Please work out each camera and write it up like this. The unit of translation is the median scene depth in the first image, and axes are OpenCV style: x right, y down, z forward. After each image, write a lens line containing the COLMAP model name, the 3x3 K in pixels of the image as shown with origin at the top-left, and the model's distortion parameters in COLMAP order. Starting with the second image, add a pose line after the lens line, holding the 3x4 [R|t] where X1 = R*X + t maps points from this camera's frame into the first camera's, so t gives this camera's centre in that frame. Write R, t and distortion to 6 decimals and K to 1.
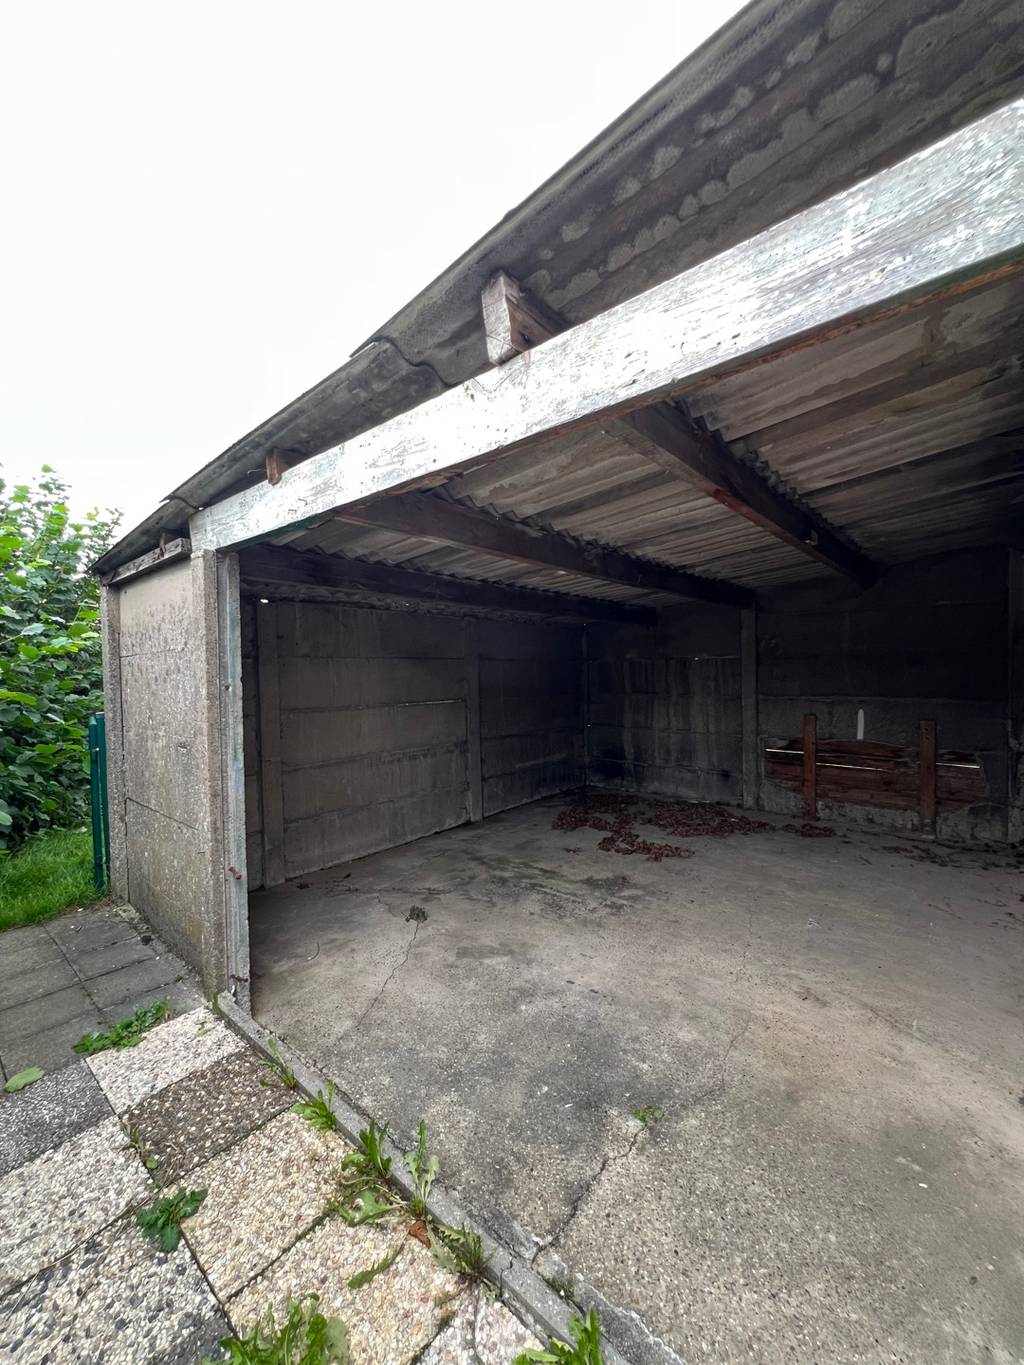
lens RADIAL K [[542.8, 0, 512.0], [0, 542.8, 682.5], [0, 0, 1]] dist [-0.002985, 0.000778]
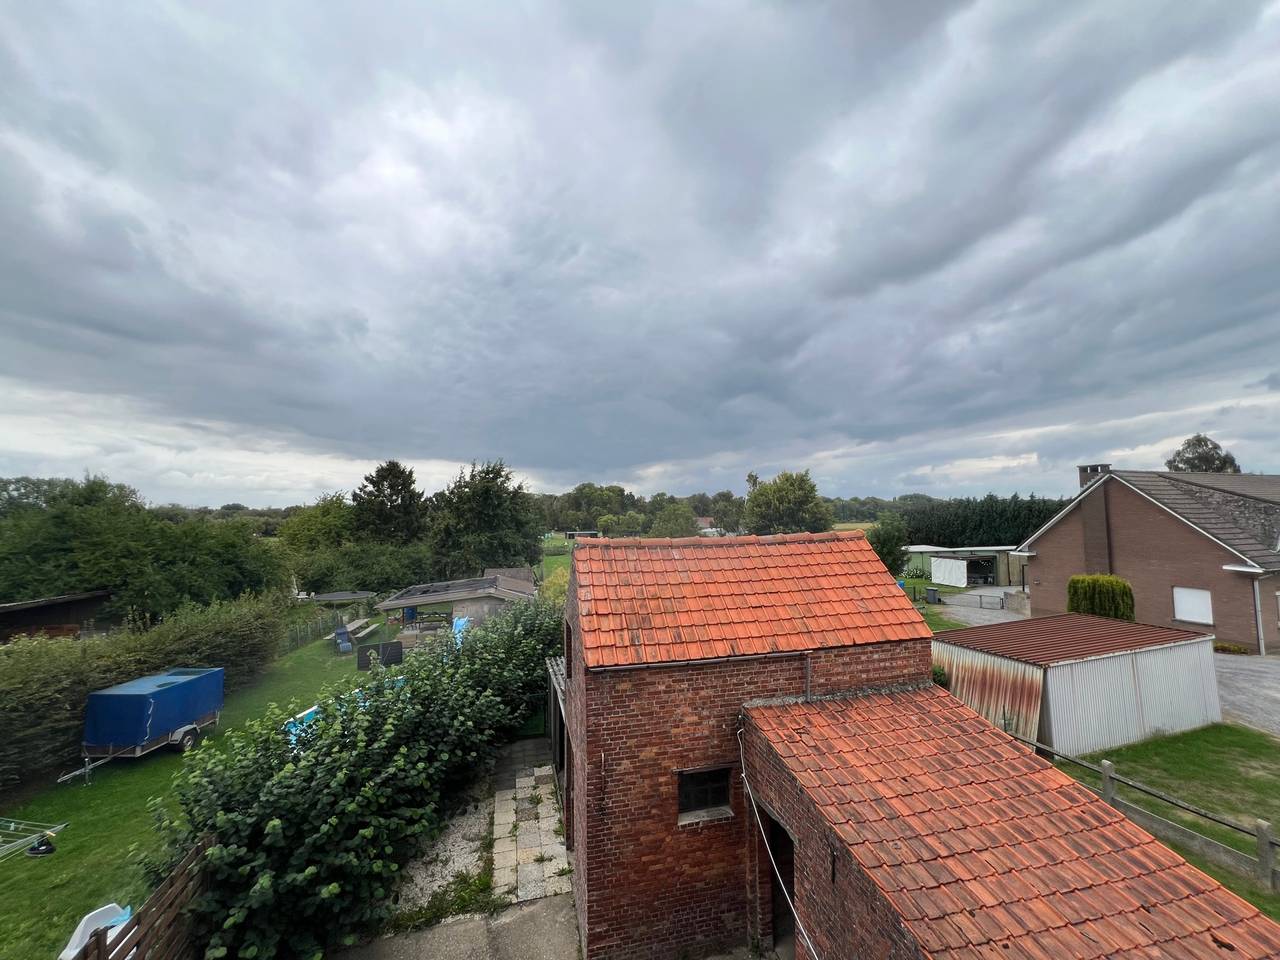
lens RADIAL K [[509.0, 0, 637.3], [0, 509.0, 480.4], [0, 0, 1]] dist [-0.002985, 0.000778]
pose [[0.822054, -0.044615, -0.567660, 3.026967], [-0.024912, 0.993153, -0.114133, -1.598490], [0.568865, 0.107965, 0.815314, -2.834443]]
